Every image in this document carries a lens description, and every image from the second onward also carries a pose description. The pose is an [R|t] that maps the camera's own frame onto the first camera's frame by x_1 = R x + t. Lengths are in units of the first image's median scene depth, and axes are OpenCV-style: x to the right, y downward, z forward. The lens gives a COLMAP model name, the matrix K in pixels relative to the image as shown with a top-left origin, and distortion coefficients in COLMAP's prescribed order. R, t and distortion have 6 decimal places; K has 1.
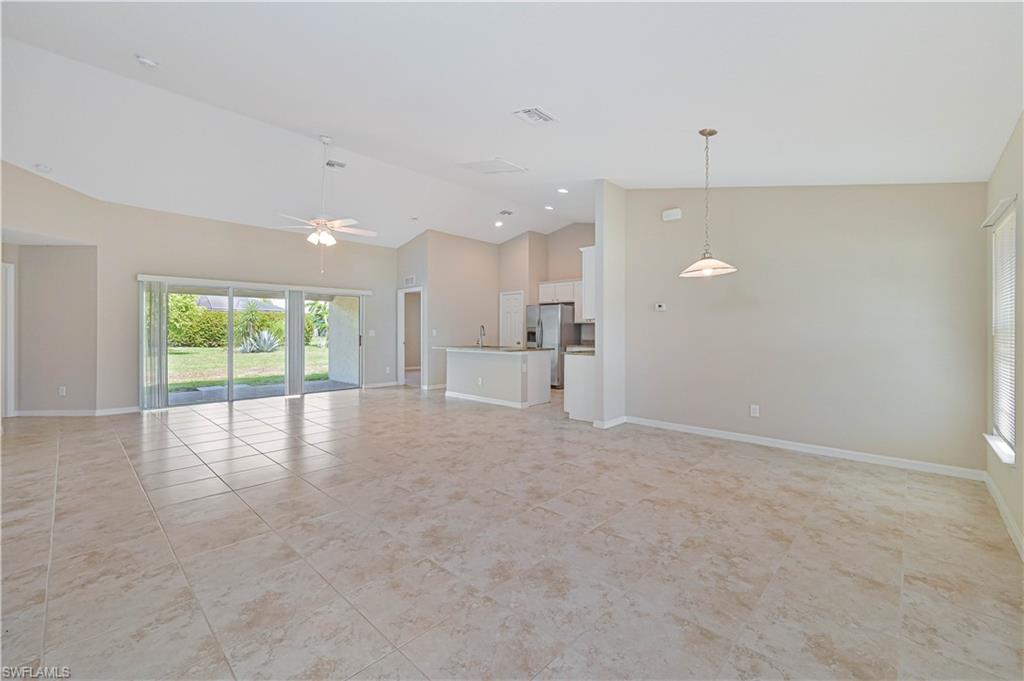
lens RADIAL K [[422.2, 0, 511.9], [0, 422.2, 333.3], [0, 0, 1]] dist [-0.001890, -0.000223]
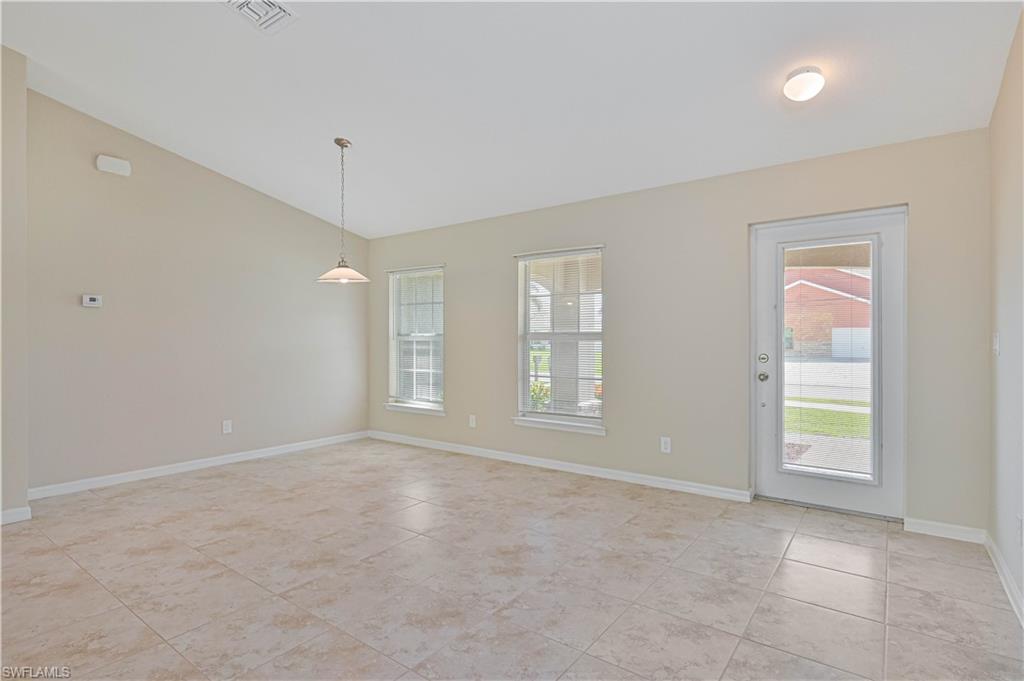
lens RADIAL K [[519.4, 0, 510.6], [0, 519.4, 343.8], [0, 0, 1]] dist [0.004285, -0.001200]
pose [[-0.117897, -0.012181, 0.992951, -0.737977], [0.006012, 0.999898, 0.012980, -0.004358], [-0.993008, 0.007500, -0.117812, 0.660985]]
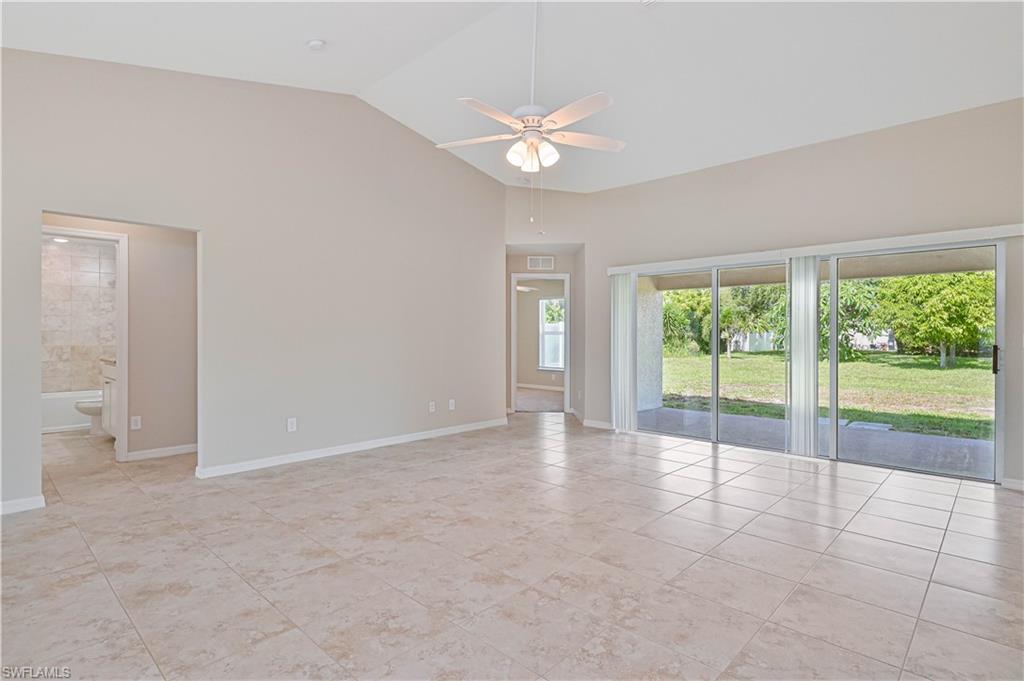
lens RADIAL K [[519.4, 0, 514.4], [0, 519.4, 338.5], [0, 0, 1]] dist [0.004285, -0.001200]
pose [[0.009324, 0.006961, -0.999932, 0.274242], [-0.005957, 0.999958, 0.006906, -0.006497], [0.999939, 0.005892, 0.009365, 1.376760]]
